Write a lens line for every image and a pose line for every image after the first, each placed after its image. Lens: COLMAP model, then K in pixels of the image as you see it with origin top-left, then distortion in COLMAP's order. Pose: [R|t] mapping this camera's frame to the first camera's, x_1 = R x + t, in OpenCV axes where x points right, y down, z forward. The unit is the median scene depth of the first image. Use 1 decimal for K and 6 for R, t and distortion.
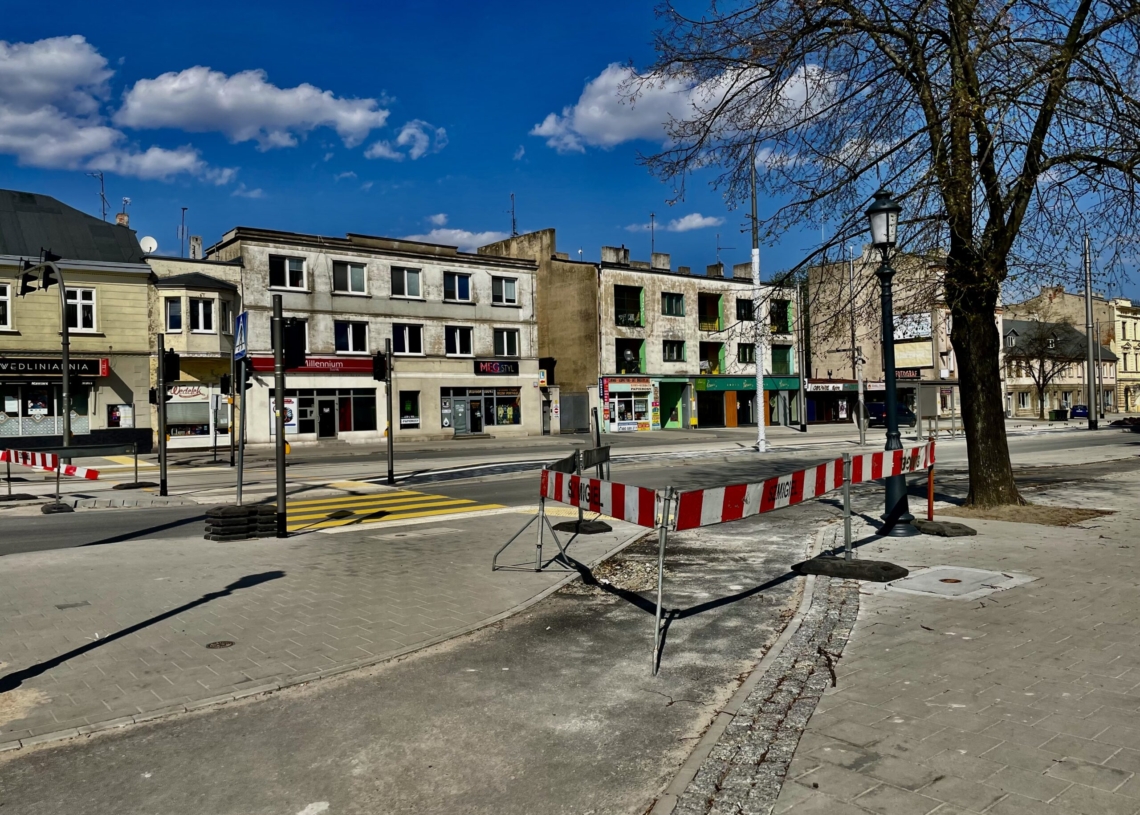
lens RADIAL K [[863.8, 0, 600.1], [0, 863.8, 406.8], [0, 0, 1]] dist [0.069077, -0.099055]
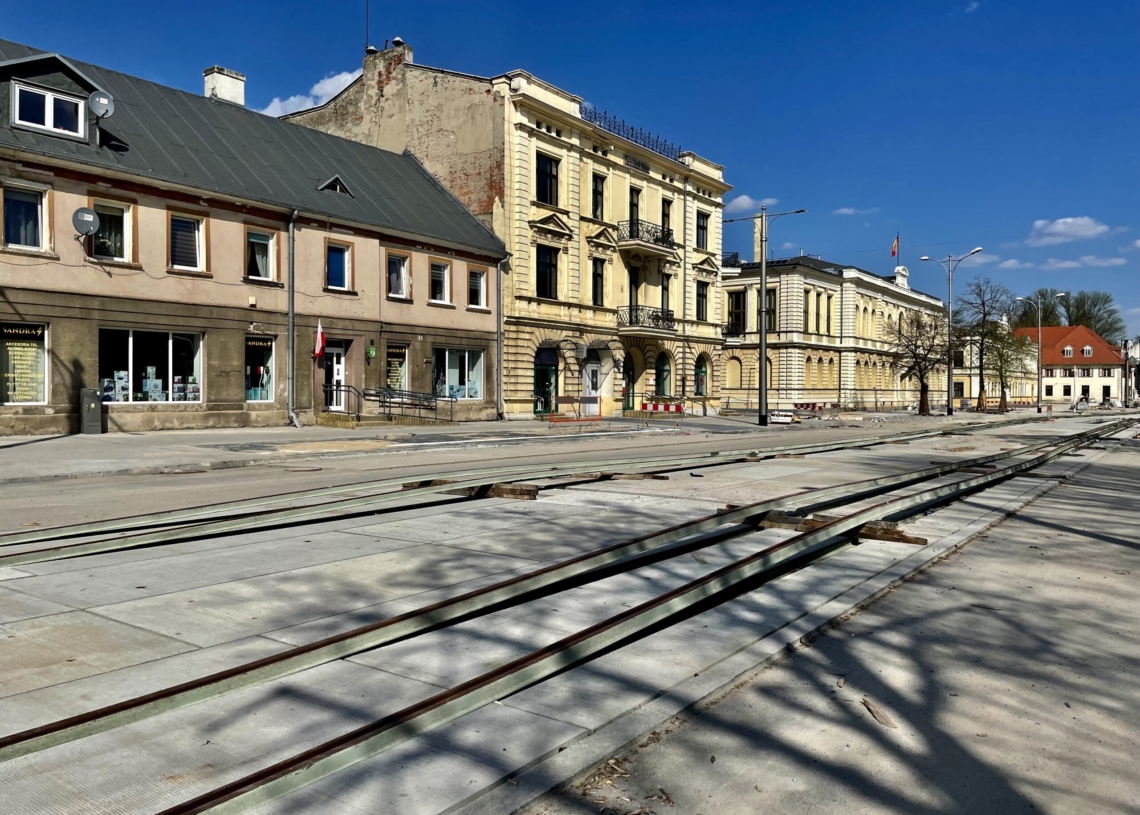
lens RADIAL K [[889.2, 0, 570.0], [0, 889.2, 407.5], [0, 0, 1]] dist [0.002637, -0.001586]
pose [[0.967722, 0.066081, 0.243201, 1.302918], [-0.081099, 0.995335, 0.052256, -0.042179], [-0.238613, -0.070293, 0.968567, 1.603510]]
